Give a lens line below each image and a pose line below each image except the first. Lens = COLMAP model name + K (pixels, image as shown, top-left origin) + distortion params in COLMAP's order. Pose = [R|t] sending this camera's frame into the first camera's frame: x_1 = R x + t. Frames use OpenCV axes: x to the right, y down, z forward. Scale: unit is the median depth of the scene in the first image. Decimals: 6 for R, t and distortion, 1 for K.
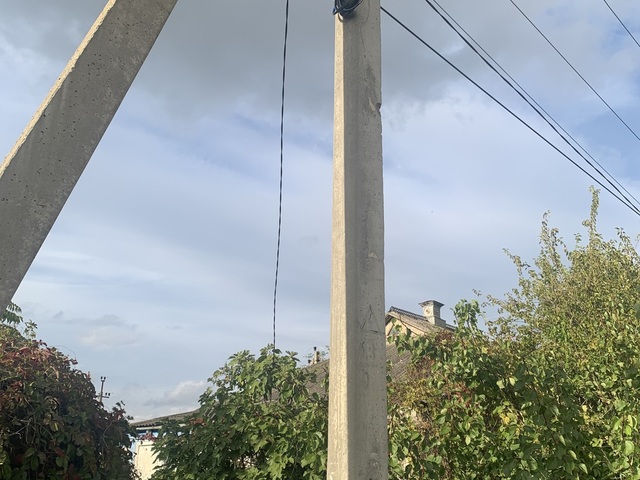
lens RADIAL K [[630.1, 0, 320.0], [0, 630.1, 240.0], [0, 0, 1]] dist [0.133835, -0.413451]
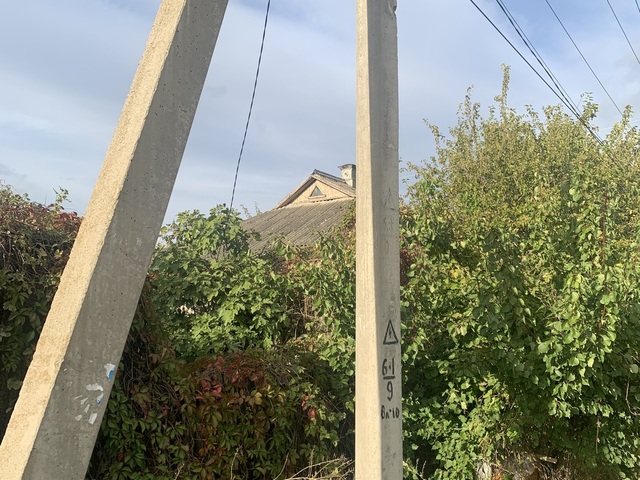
lens RADIAL K [[630.1, 0, 320.0], [0, 630.1, 240.0], [0, 0, 1]] dist [0.133835, -0.413451]
pose [[0.986447, 0.009835, 0.163786, -0.128781], [-0.046445, 0.974114, 0.221234, -0.032336], [-0.157371, -0.225842, 0.961369, -0.094215]]
